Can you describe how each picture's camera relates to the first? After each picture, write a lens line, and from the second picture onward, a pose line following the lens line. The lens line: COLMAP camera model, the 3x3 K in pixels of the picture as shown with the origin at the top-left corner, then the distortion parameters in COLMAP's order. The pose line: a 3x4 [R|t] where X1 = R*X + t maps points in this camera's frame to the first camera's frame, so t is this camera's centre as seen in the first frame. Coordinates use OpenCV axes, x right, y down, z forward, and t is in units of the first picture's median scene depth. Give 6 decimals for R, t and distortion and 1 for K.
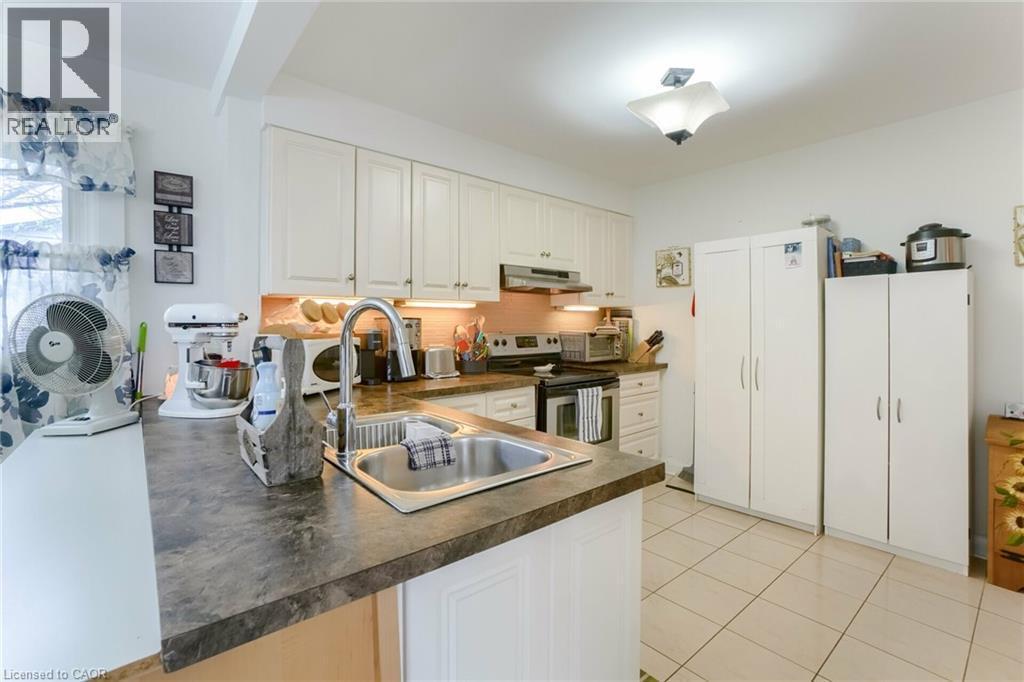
lens RADIAL K [[462.4, 0, 499.5], [0, 462.4, 323.9], [0, 0, 1]] dist [-0.067864, 0.025564]
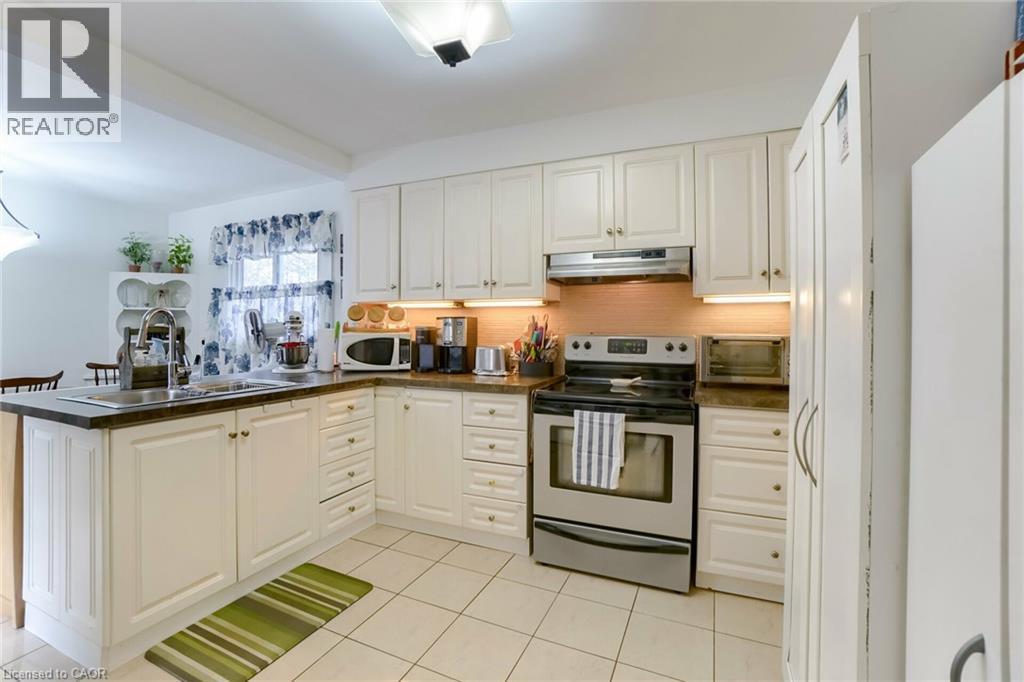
lens RADIAL K [[462.4, 0, 499.5], [0, 462.4, 323.9], [0, 0, 1]] dist [-0.067864, 0.025564]
pose [[0.431826, 0.000828, -0.901956, 0.715976], [-0.003351, 0.999994, -0.000687, 0.002949], [0.901951, 0.003319, 0.431827, 0.512734]]
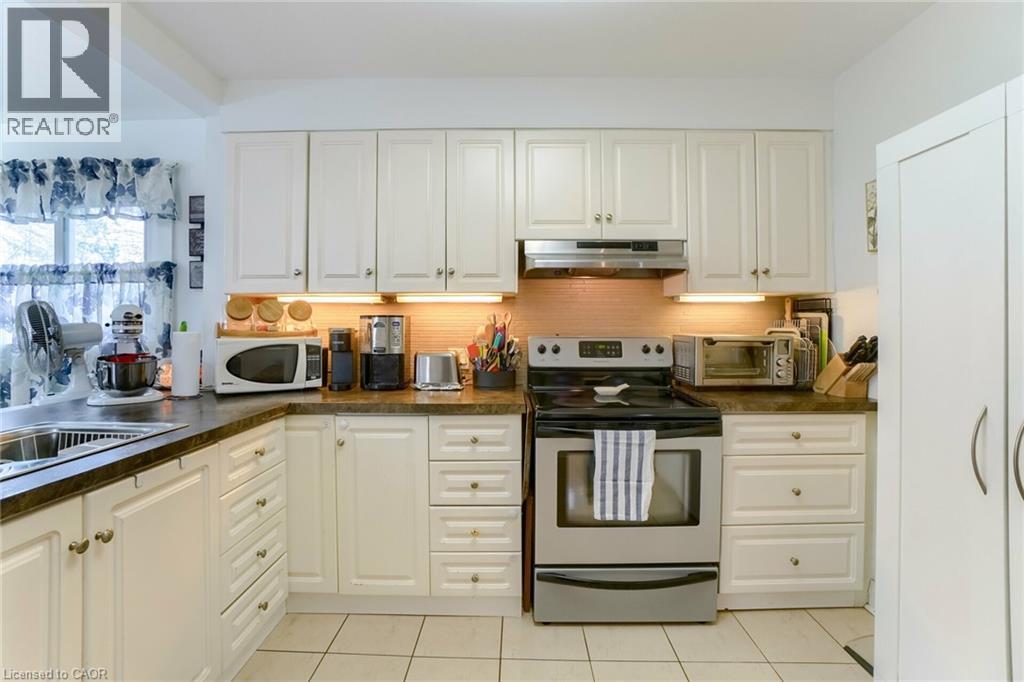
lens RADIAL K [[462.4, 0, 499.5], [0, 462.4, 323.9], [0, 0, 1]] dist [-0.067864, 0.025564]
pose [[0.752704, 0.000434, -0.658359, 0.430182], [-0.001487, 0.999998, -0.001040, 0.002177], [0.658357, 0.001761, 0.752704, 0.415670]]
